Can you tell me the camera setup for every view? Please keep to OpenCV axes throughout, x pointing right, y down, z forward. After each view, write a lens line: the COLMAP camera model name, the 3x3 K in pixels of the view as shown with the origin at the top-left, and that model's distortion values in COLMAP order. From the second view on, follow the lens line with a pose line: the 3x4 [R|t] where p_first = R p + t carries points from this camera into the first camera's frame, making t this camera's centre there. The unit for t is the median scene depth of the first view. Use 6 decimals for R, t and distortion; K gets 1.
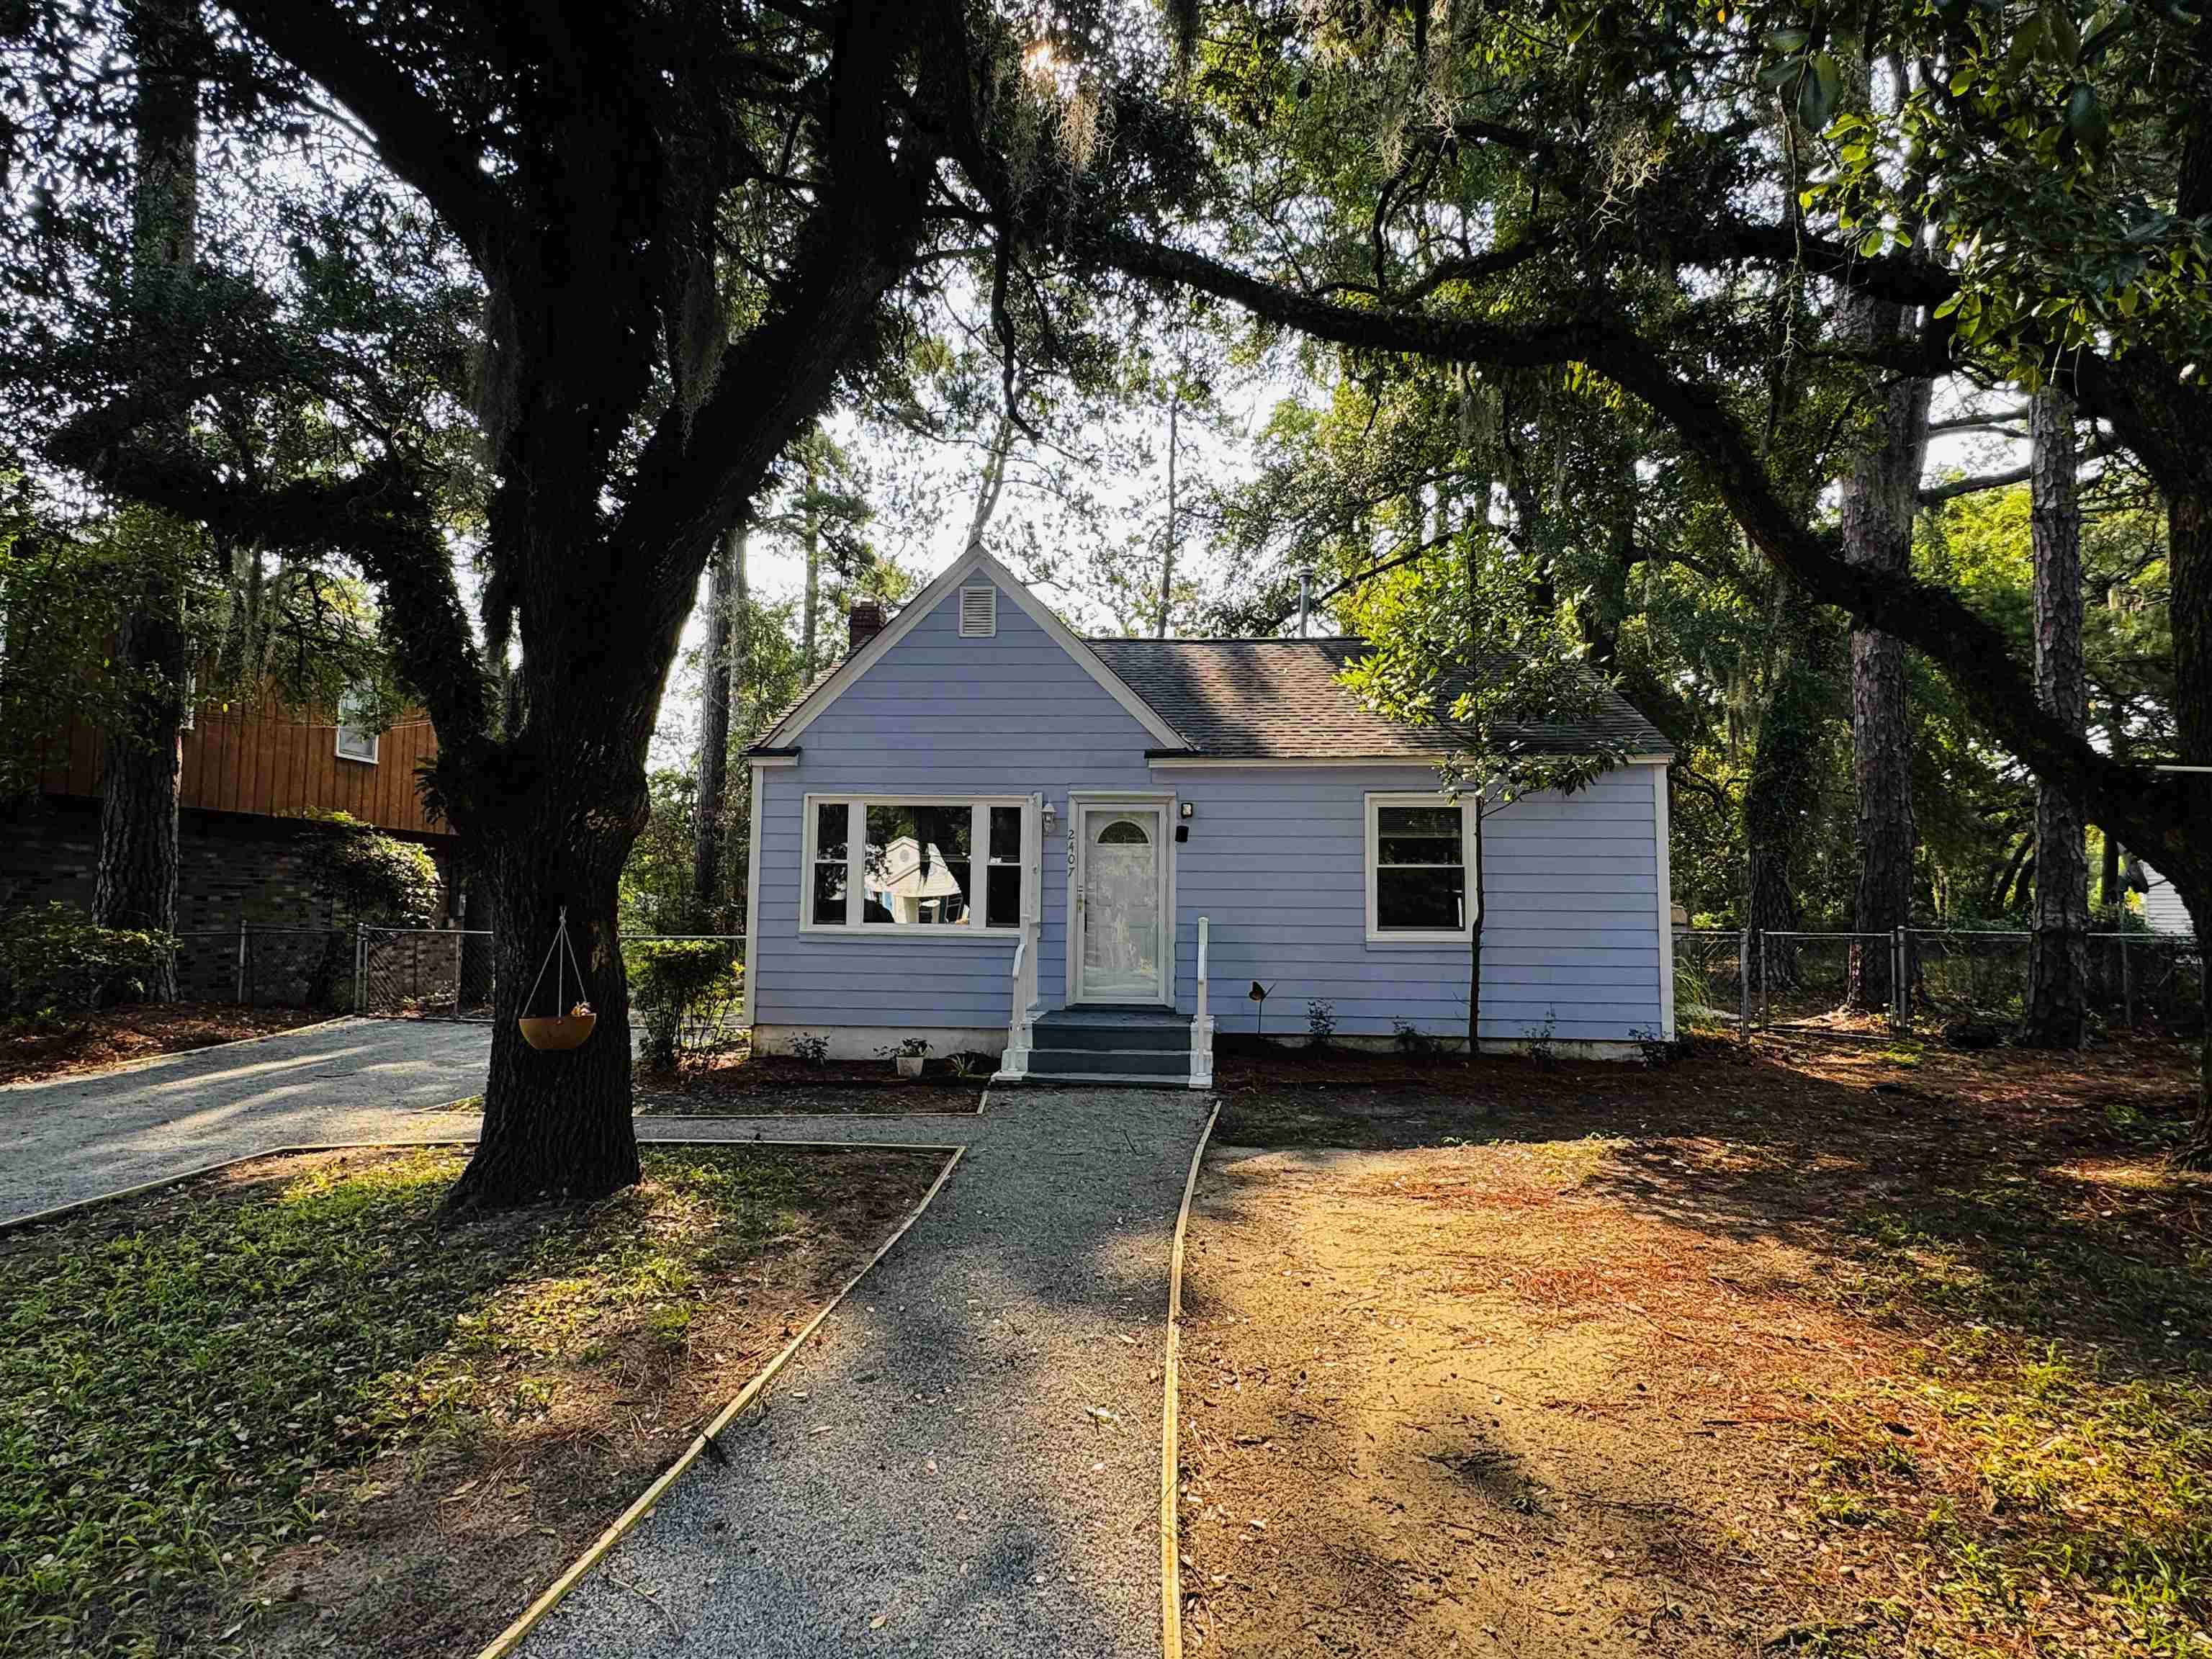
lens RADIAL K [[1191.6, 0, 1099.3], [0, 1191.6, 819.6], [0, 0, 1]] dist [0.001247, -0.000635]
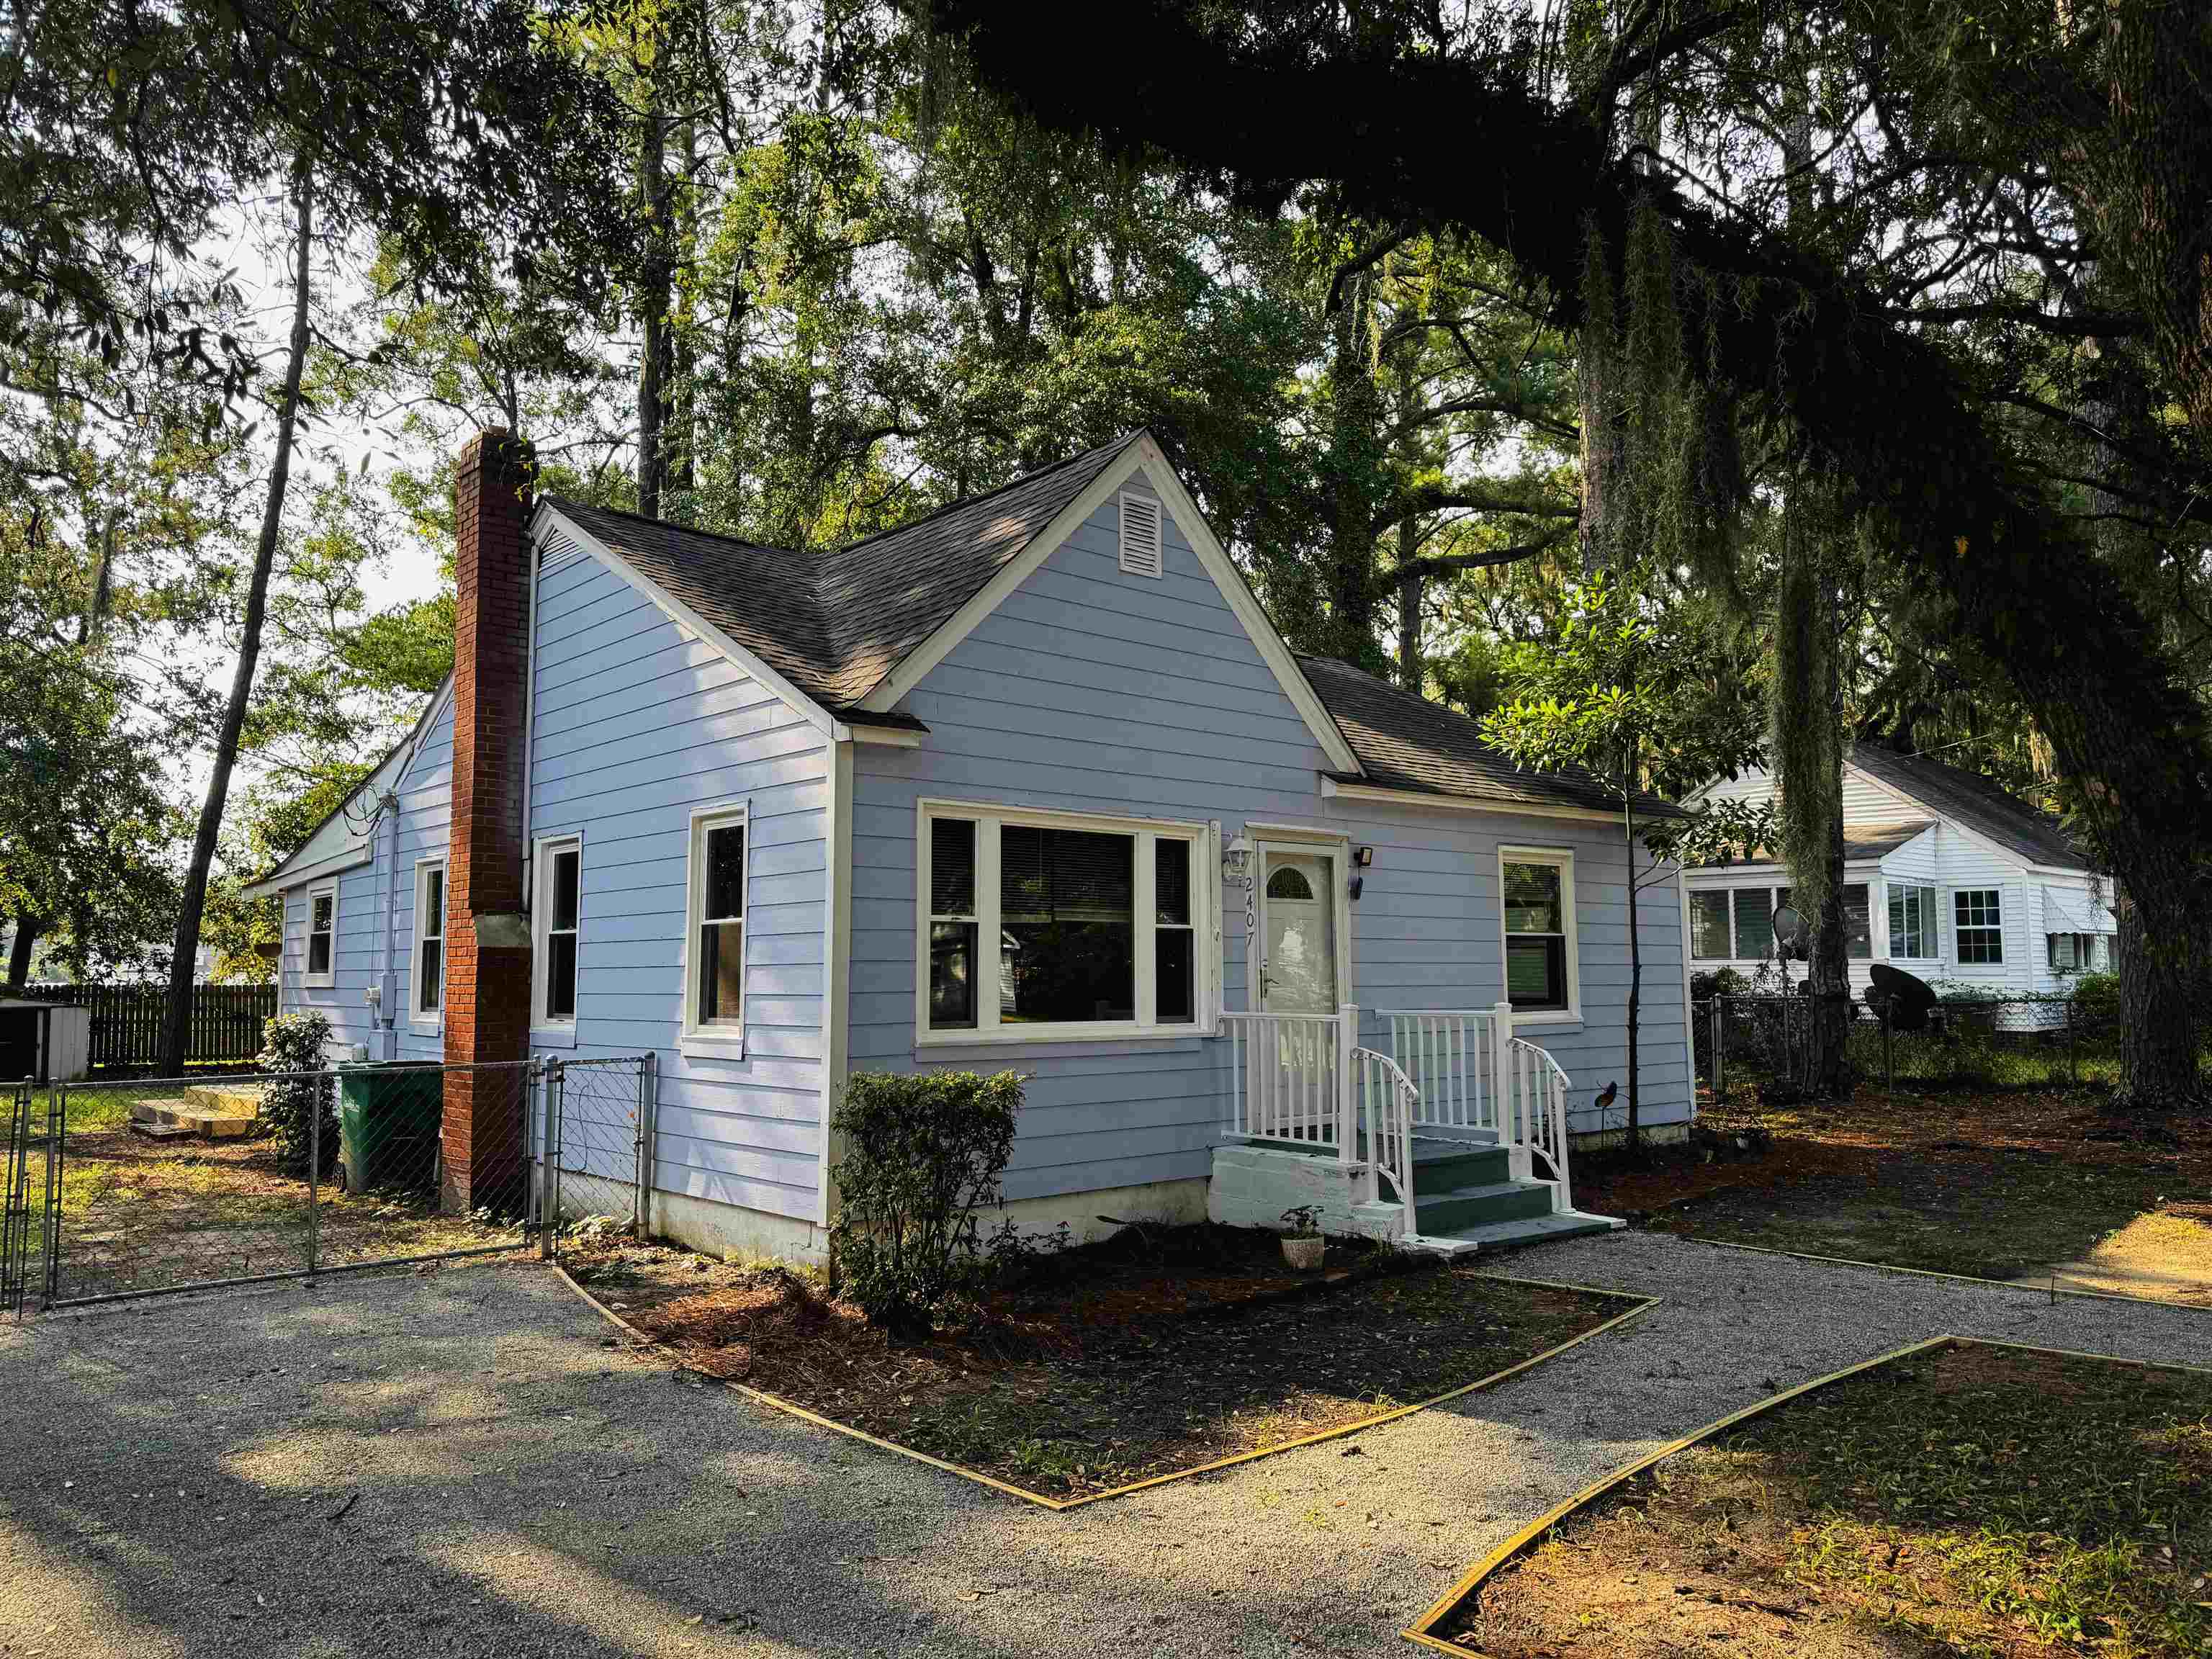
lens RADIAL K [[1545.2, 0, 1106.0], [0, 1545.2, 829.5], [0, 0, 1]] dist [0.111840, -0.161890]
pose [[0.701503, 0.054555, 0.710575, -0.809363], [-0.041182, 0.998503, -0.036006, 0.018501], [-0.711476, -0.004005, 0.702699, 0.486599]]
